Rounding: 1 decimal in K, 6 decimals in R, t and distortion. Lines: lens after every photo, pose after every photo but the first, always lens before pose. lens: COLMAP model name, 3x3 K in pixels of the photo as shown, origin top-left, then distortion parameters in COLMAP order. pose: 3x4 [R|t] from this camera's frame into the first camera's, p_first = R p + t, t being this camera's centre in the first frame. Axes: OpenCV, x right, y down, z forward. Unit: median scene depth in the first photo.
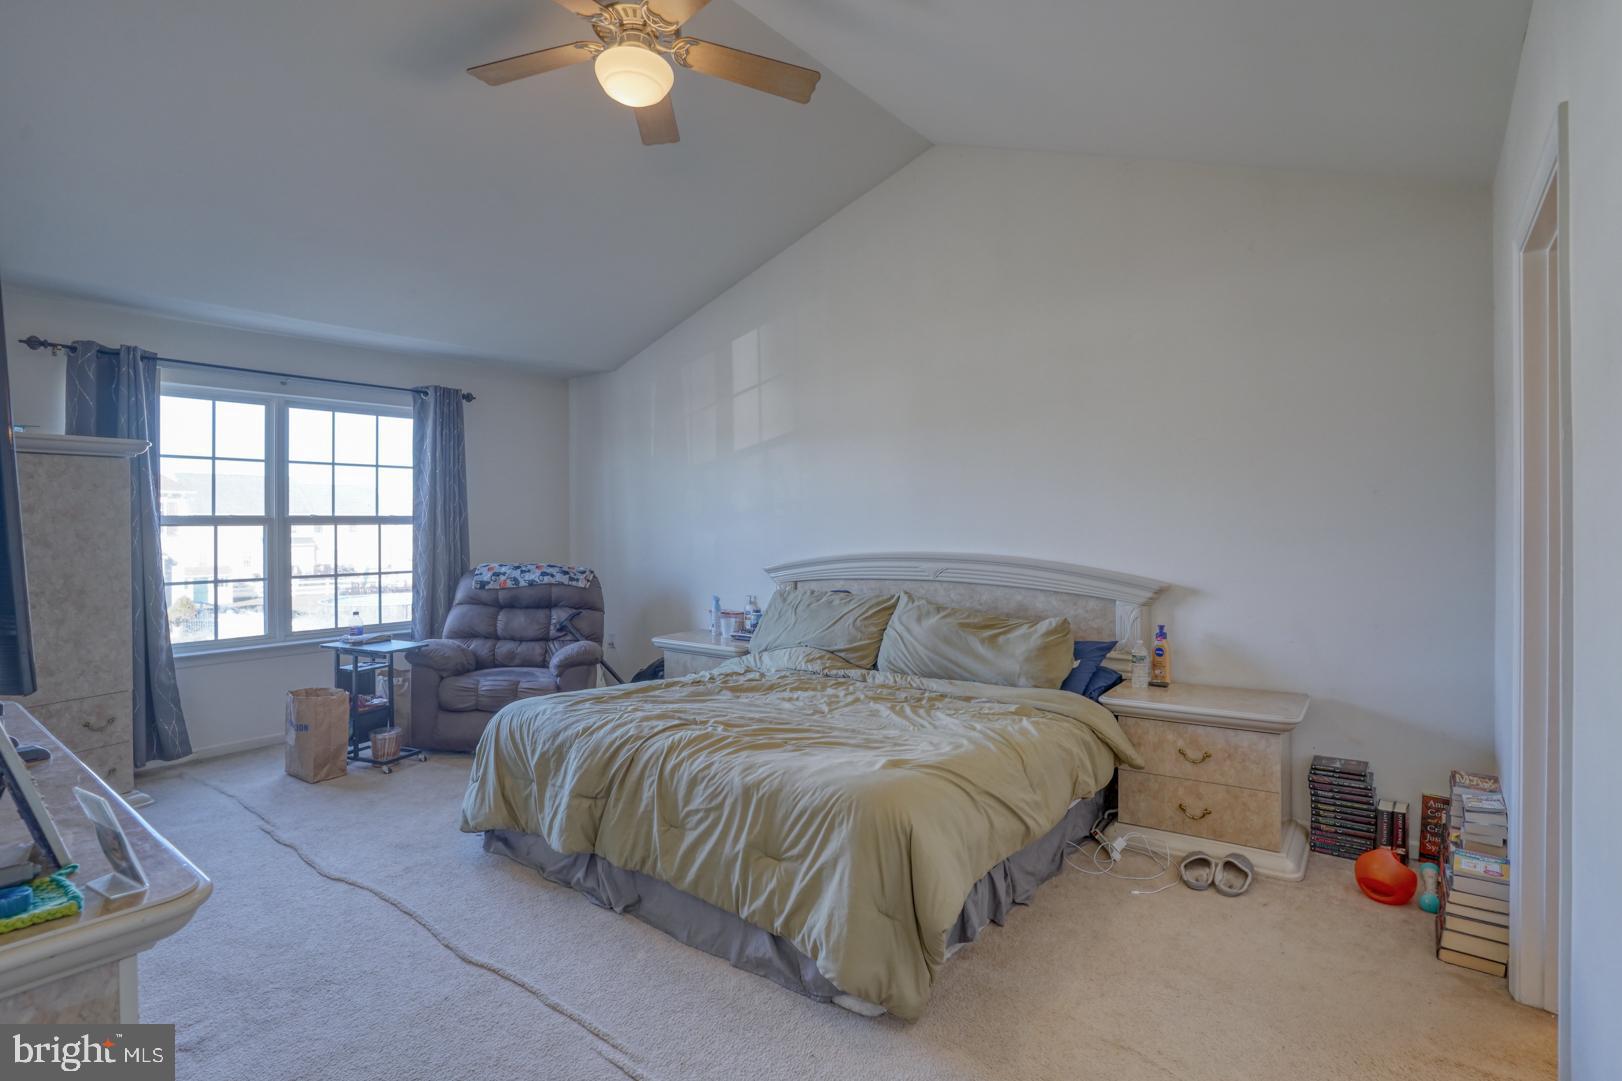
lens RADIAL K [[805.1, 0, 821.7], [0, 805.1, 528.5], [0, 0, 1]] dist [-0.077786, 0.035457]
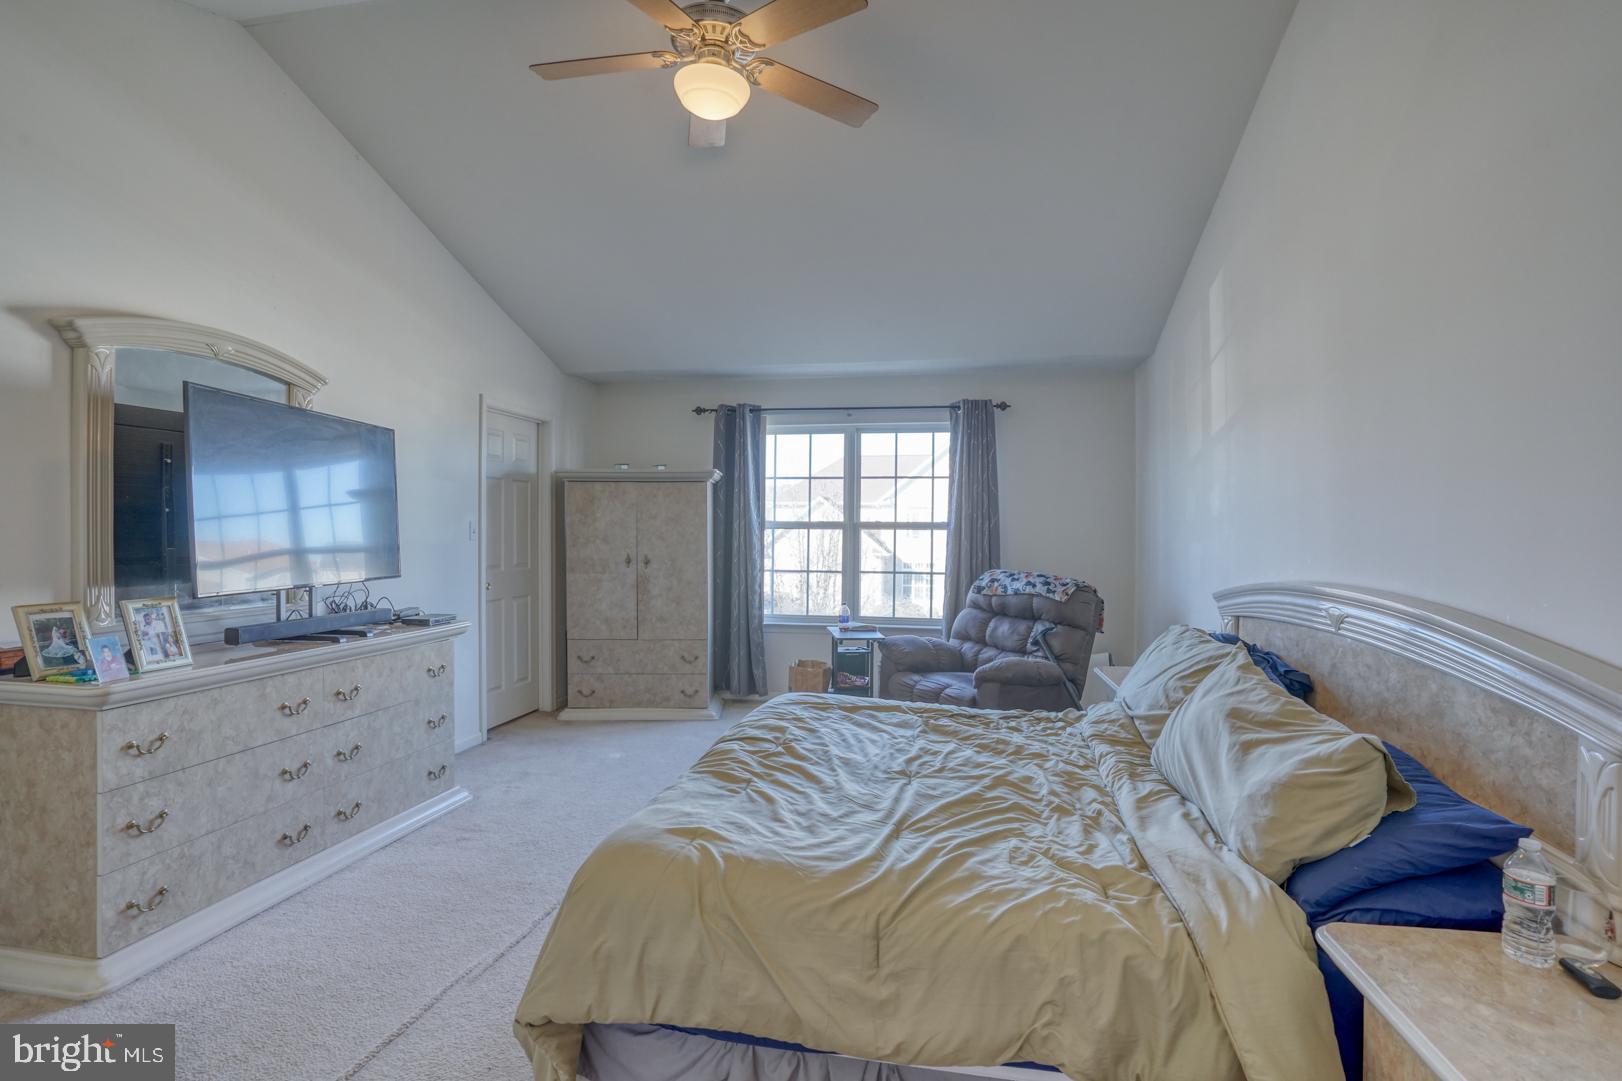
lens RADIAL K [[805.1, 0, 821.7], [0, 805.1, 528.5], [0, 0, 1]] dist [-0.077786, 0.035457]
pose [[0.452980, 0.006947, -0.891494, 0.416942], [-0.017492, 0.999846, -0.001097, -0.003071], [0.891349, 0.016091, 0.453032, 0.372093]]
